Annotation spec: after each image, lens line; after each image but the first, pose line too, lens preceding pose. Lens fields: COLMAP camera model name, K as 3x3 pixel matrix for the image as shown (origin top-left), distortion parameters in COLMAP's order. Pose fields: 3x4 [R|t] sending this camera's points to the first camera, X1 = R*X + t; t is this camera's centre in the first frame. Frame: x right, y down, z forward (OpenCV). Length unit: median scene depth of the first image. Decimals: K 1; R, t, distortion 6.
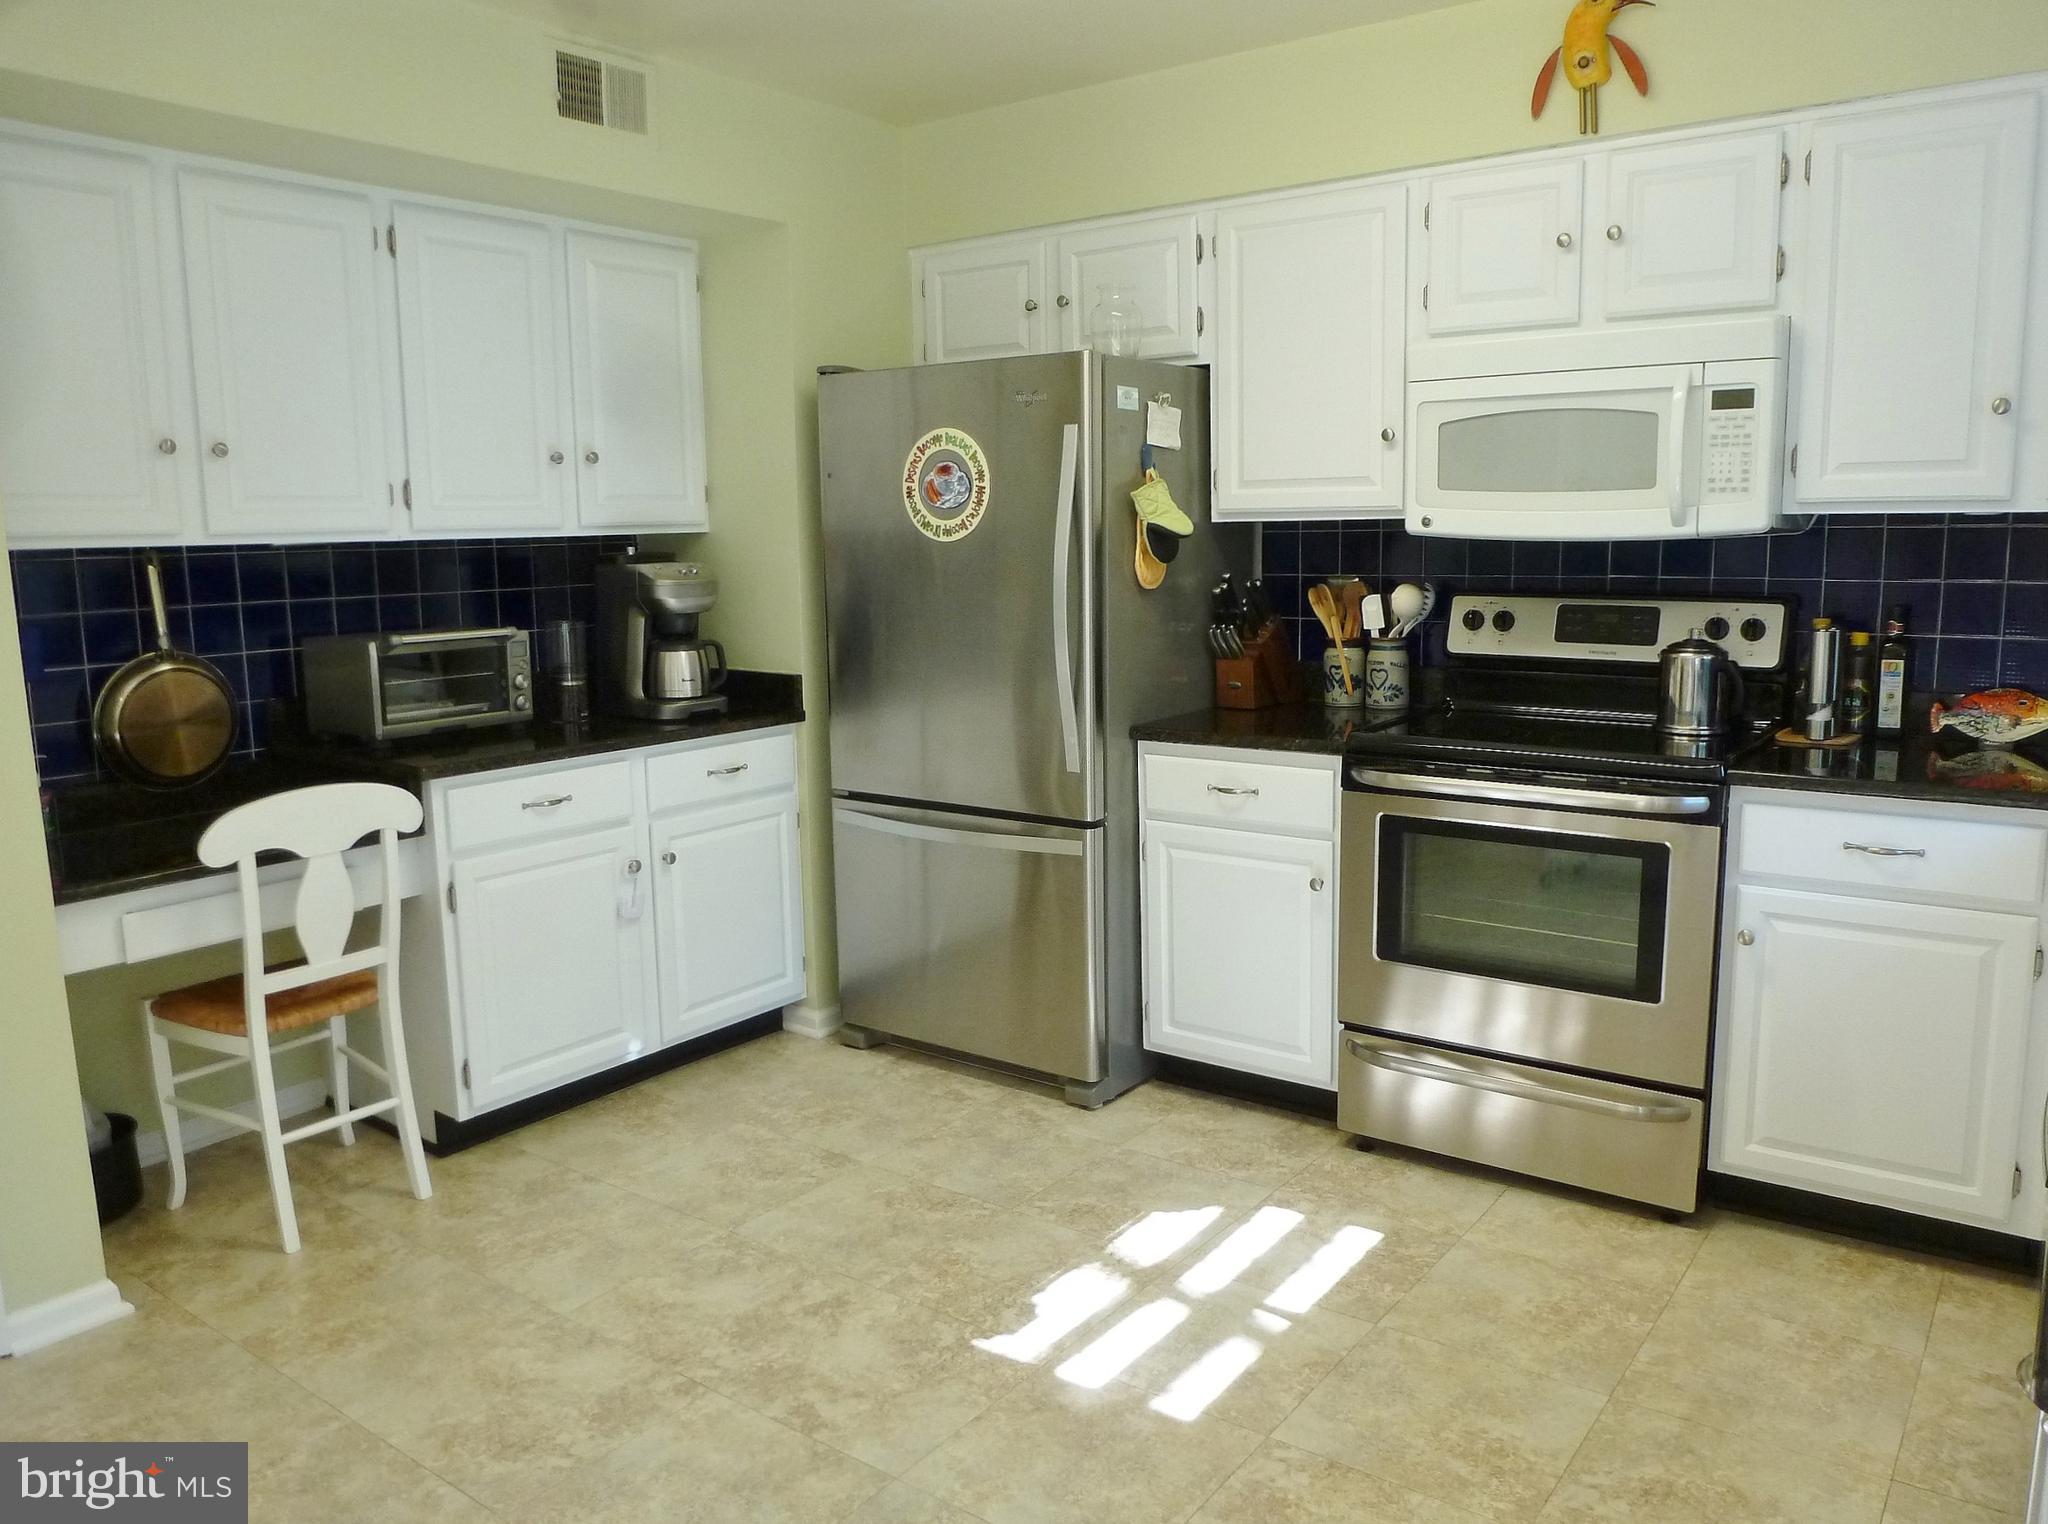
lens RADIAL K [[1489.2, 0, 1025.1], [0, 1489.2, 754.7], [0, 0, 1]] dist [-0.048497, 0.003465]
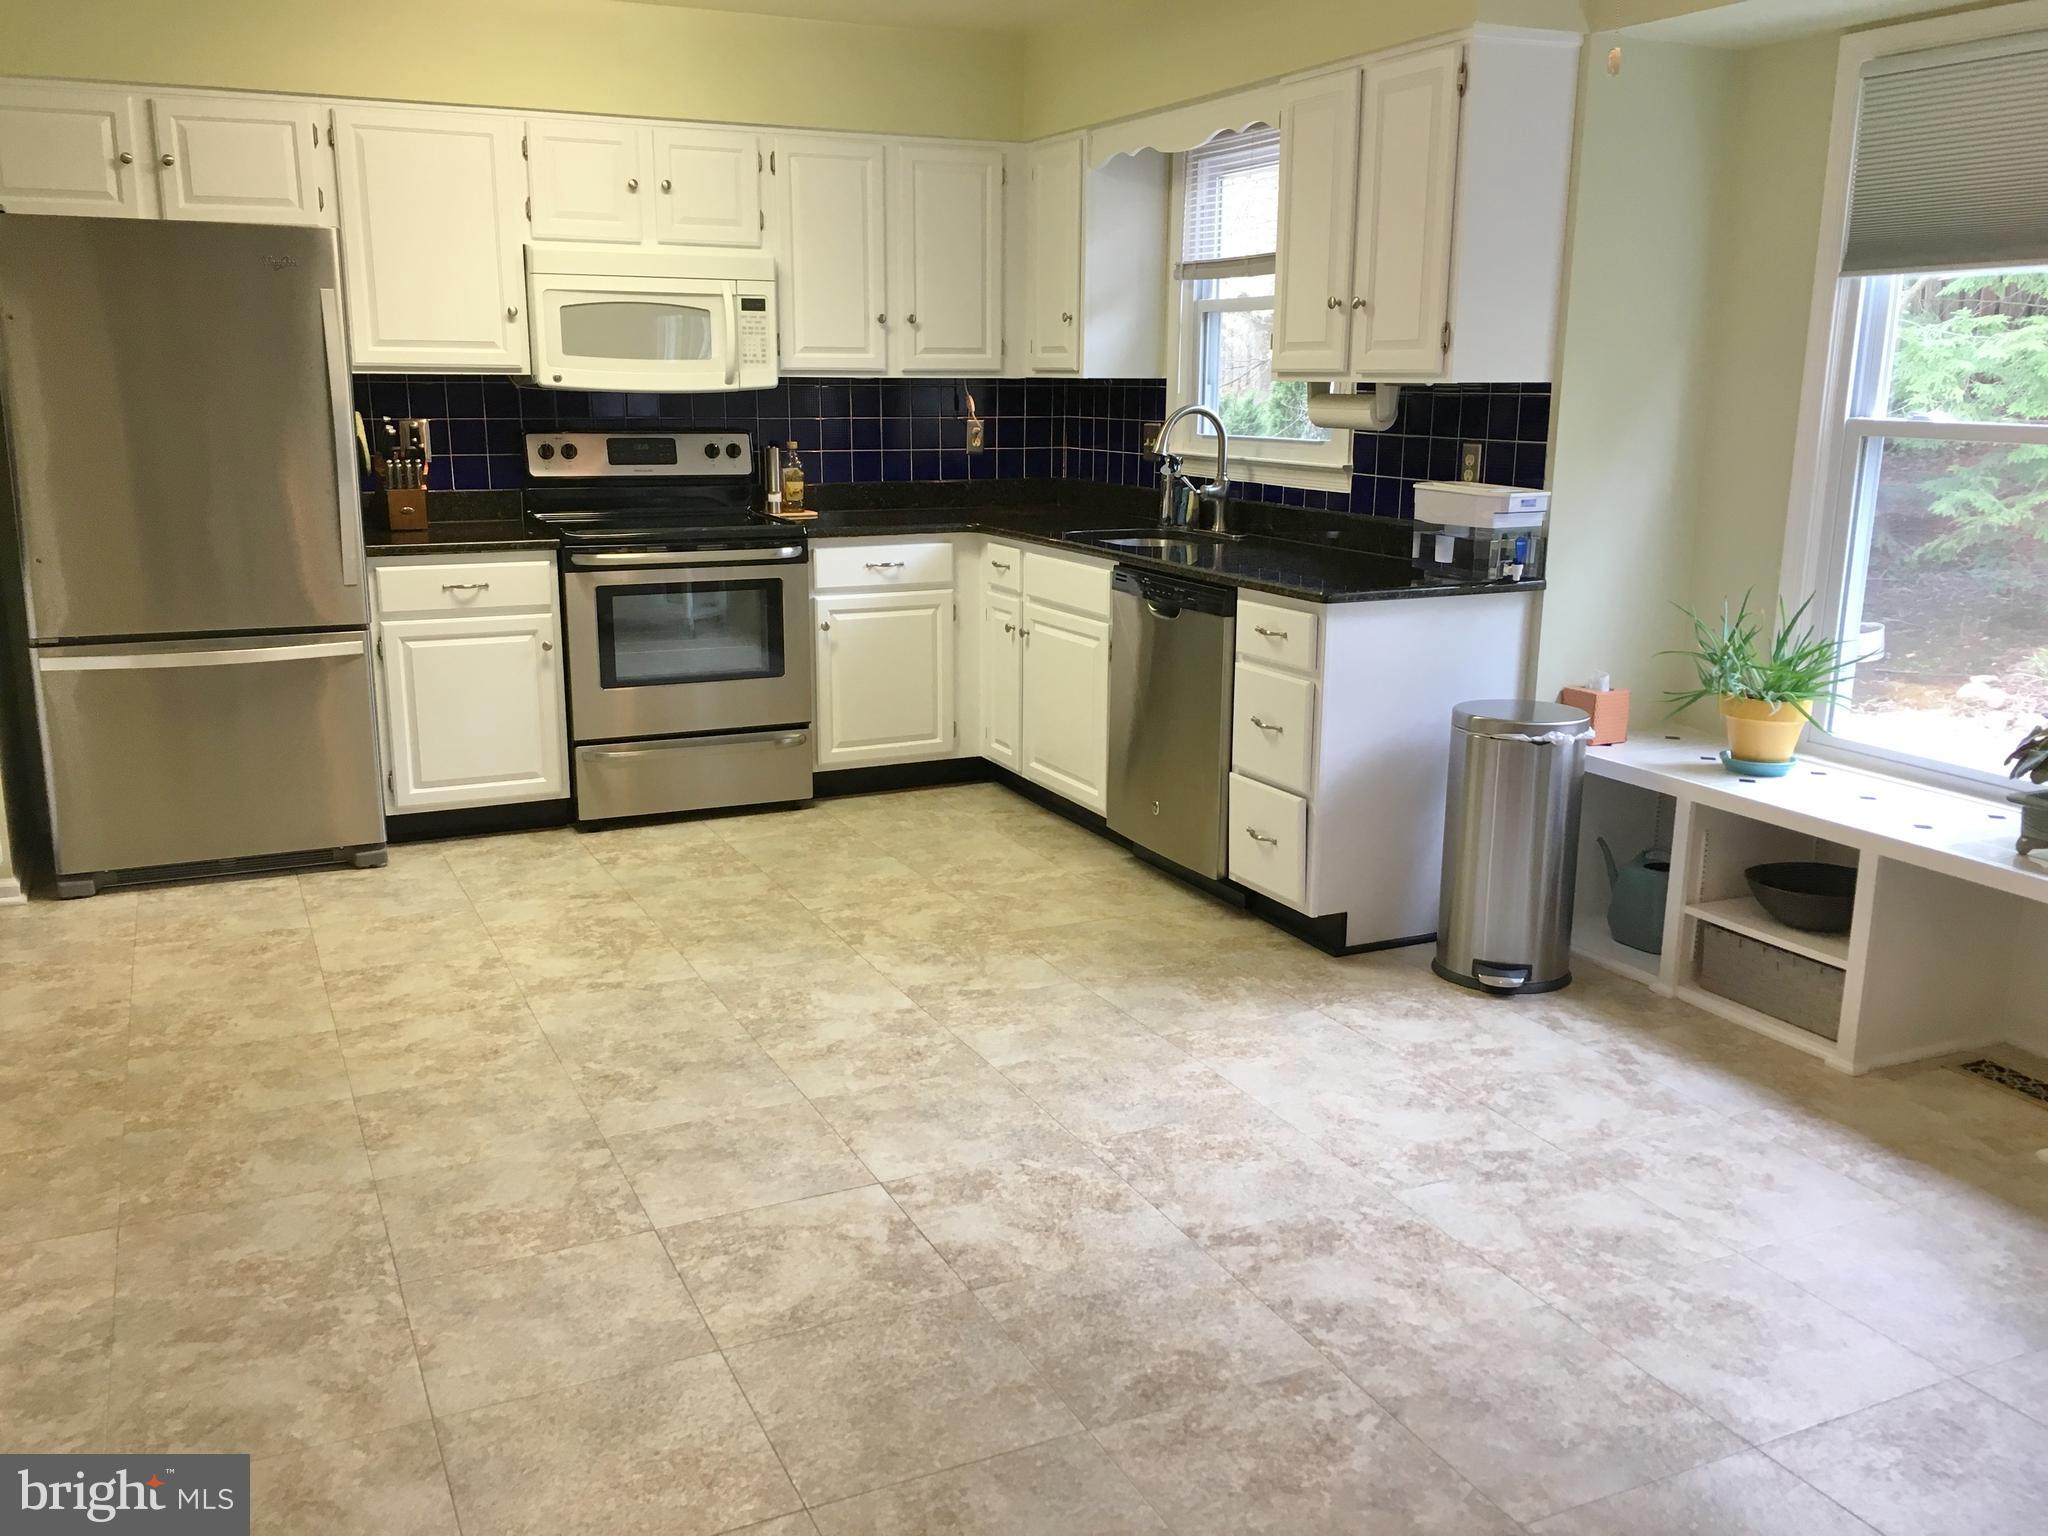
lens RADIAL K [[1713.6, 0, 1023.7], [0, 1713.6, 774.2], [0, 0, 1]] dist [0.009231, 0.004675]
pose [[0.476593, -0.178809, 0.860748, -1.079072], [0.118467, 0.983229, 0.138659, 0.040559], [-0.871106, 0.035886, 0.489783, -0.169257]]
